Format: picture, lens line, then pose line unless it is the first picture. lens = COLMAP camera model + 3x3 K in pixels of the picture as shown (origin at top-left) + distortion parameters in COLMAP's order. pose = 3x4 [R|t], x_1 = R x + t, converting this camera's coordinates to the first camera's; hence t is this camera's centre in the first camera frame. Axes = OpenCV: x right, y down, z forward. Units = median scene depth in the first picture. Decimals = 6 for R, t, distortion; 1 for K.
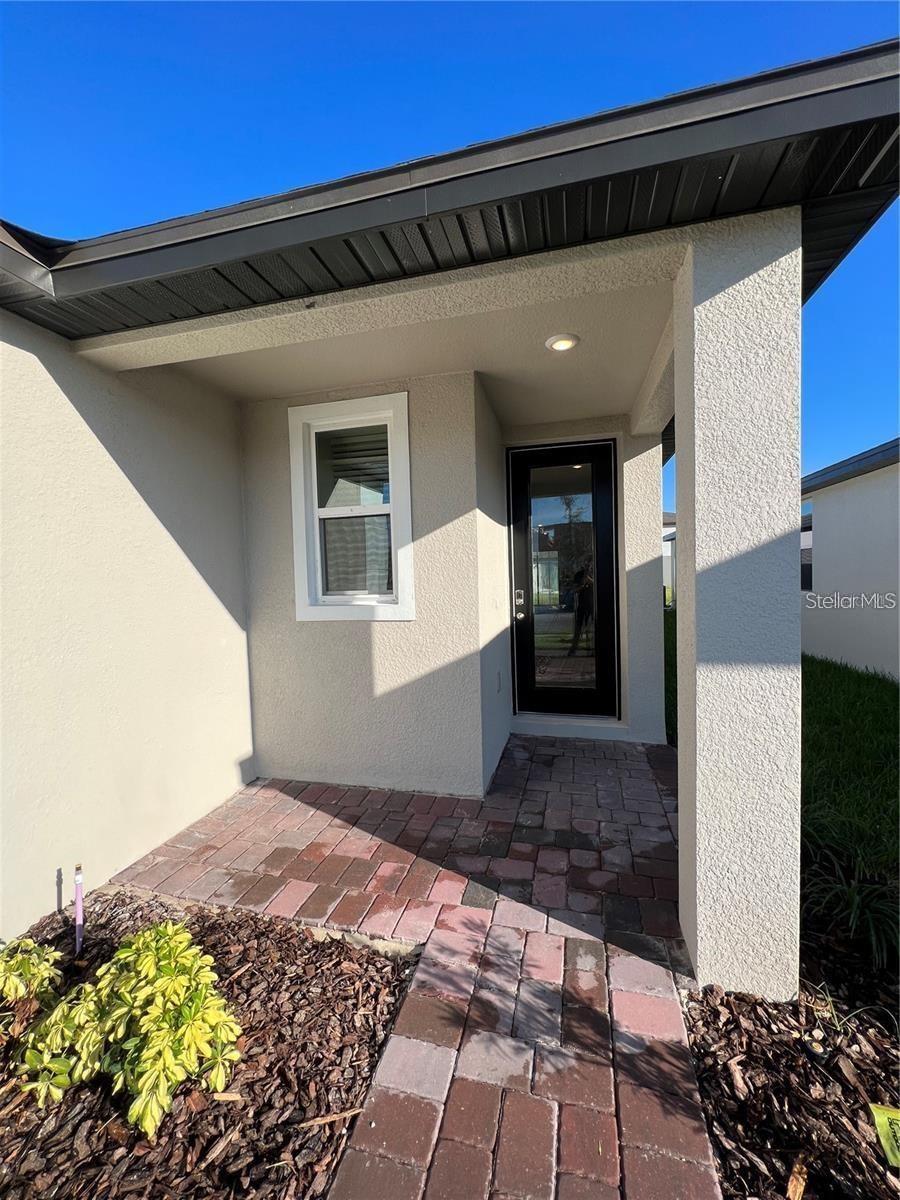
lens RADIAL K [[480.5, 0, 452.1], [0, 480.5, 597.3], [0, 0, 1]] dist [-0.001093, 0.000464]
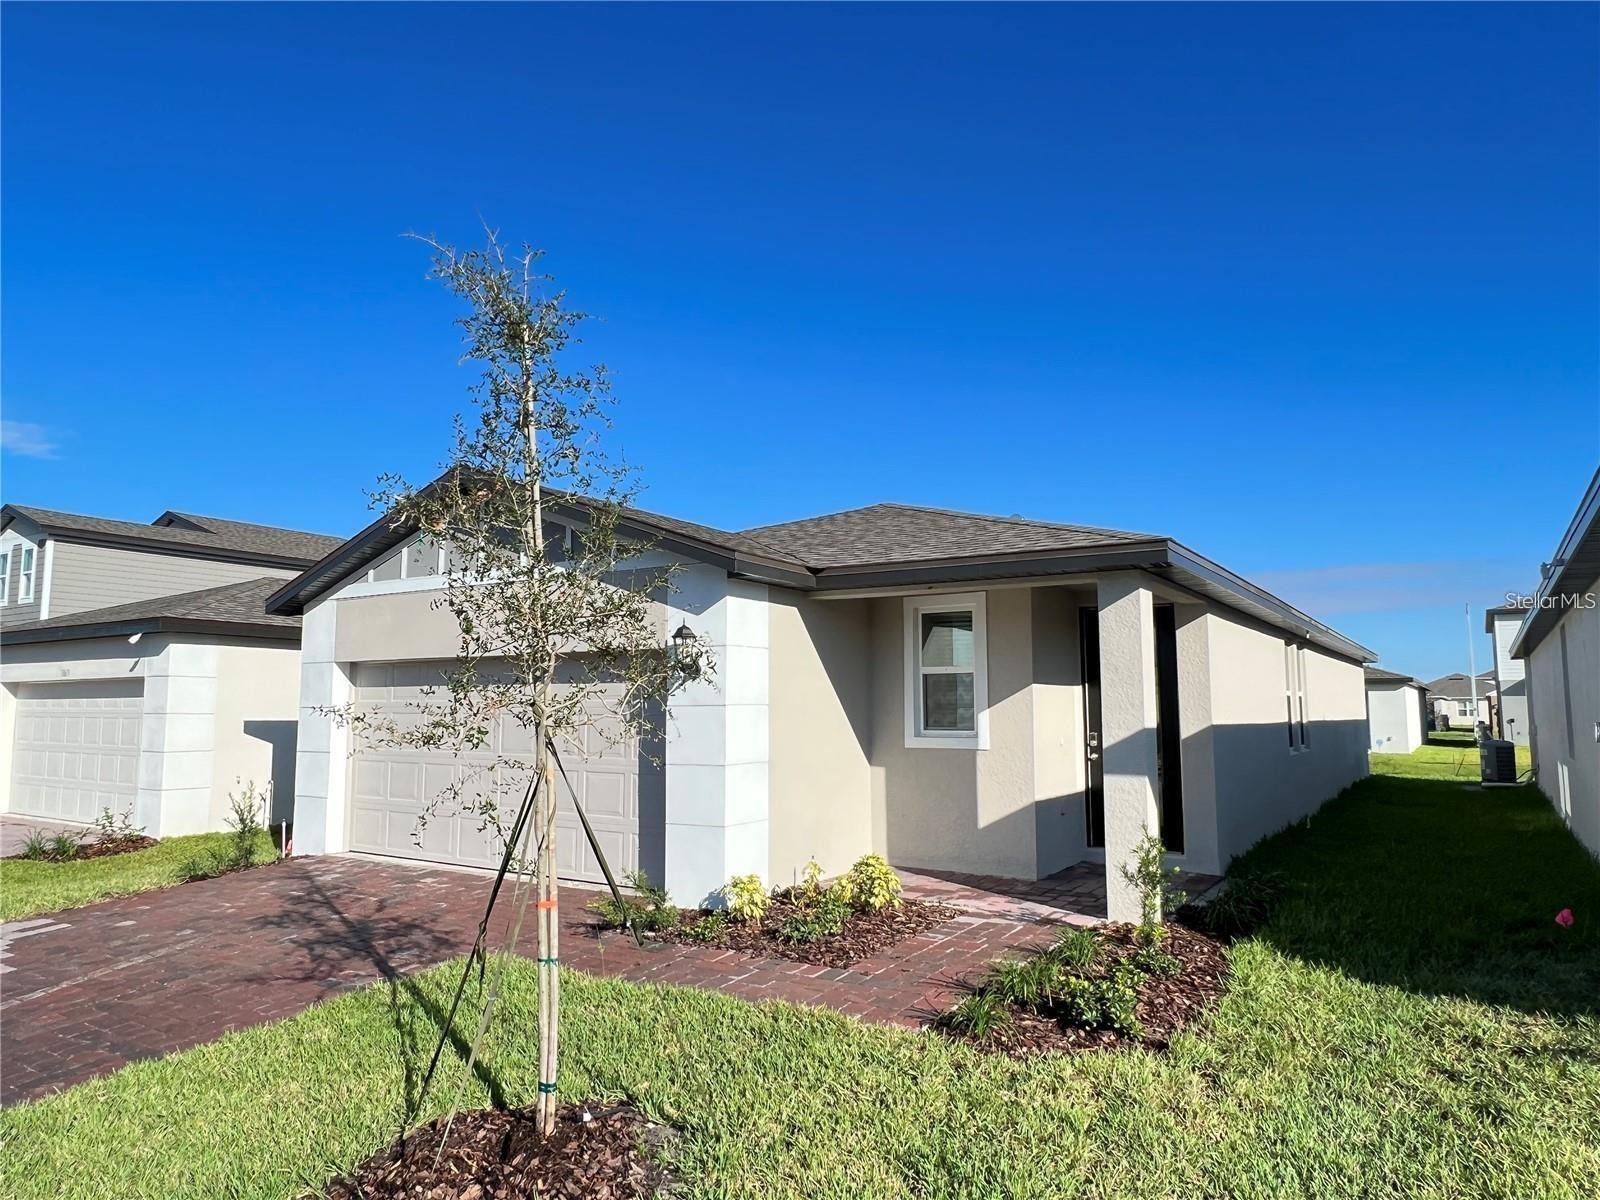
lens RADIAL K [[1033.1, 0, 800.0], [0, 1033.1, 600.0], [0, 0, 1]] dist [-0.008435, -0.003207]
pose [[0.944464, -0.006195, -0.328555, 0.371119], [-0.040220, 0.990126, -0.134284, 0.038101], [0.326143, 0.140041, 0.934890, -1.939616]]
